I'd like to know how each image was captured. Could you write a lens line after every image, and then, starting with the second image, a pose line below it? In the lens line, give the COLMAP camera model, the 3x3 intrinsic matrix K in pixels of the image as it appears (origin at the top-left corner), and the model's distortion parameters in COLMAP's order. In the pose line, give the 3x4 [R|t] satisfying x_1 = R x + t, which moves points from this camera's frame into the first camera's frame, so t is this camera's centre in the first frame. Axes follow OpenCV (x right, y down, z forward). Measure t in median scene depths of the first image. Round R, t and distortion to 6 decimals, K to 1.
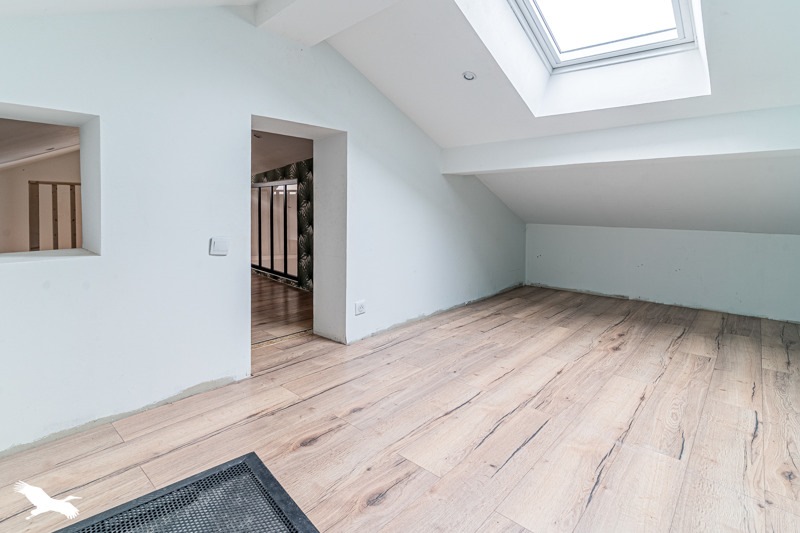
lens RADIAL K [[412.9, 0, 402.1], [0, 412.9, 196.7], [0, 0, 1]] dist [0.002442, 0.000370]
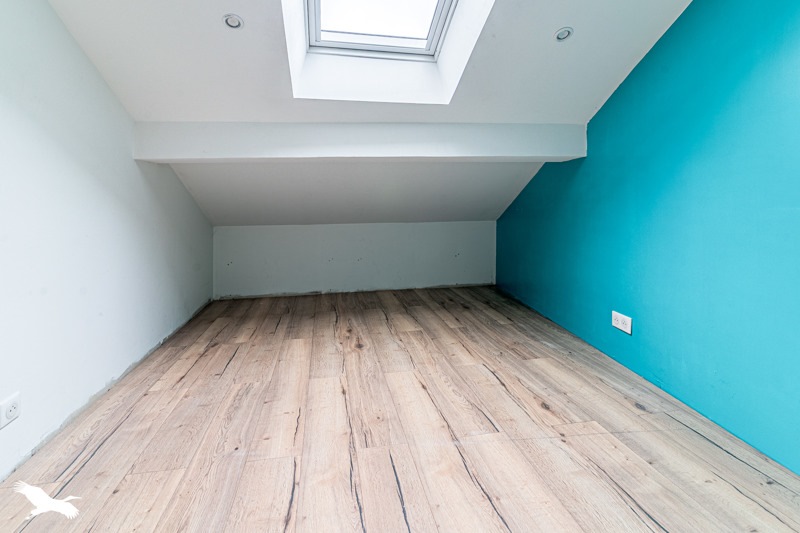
lens RADIAL K [[412.9, 0, 402.1], [0, 412.9, 196.7], [0, 0, 1]] dist [0.002442, 0.000370]
pose [[0.621585, -0.003371, 0.783340, -0.230141], [0.003818, 0.999992, 0.001273, 0.009742], [-0.783338, 0.002199, 0.621592, 0.357166]]
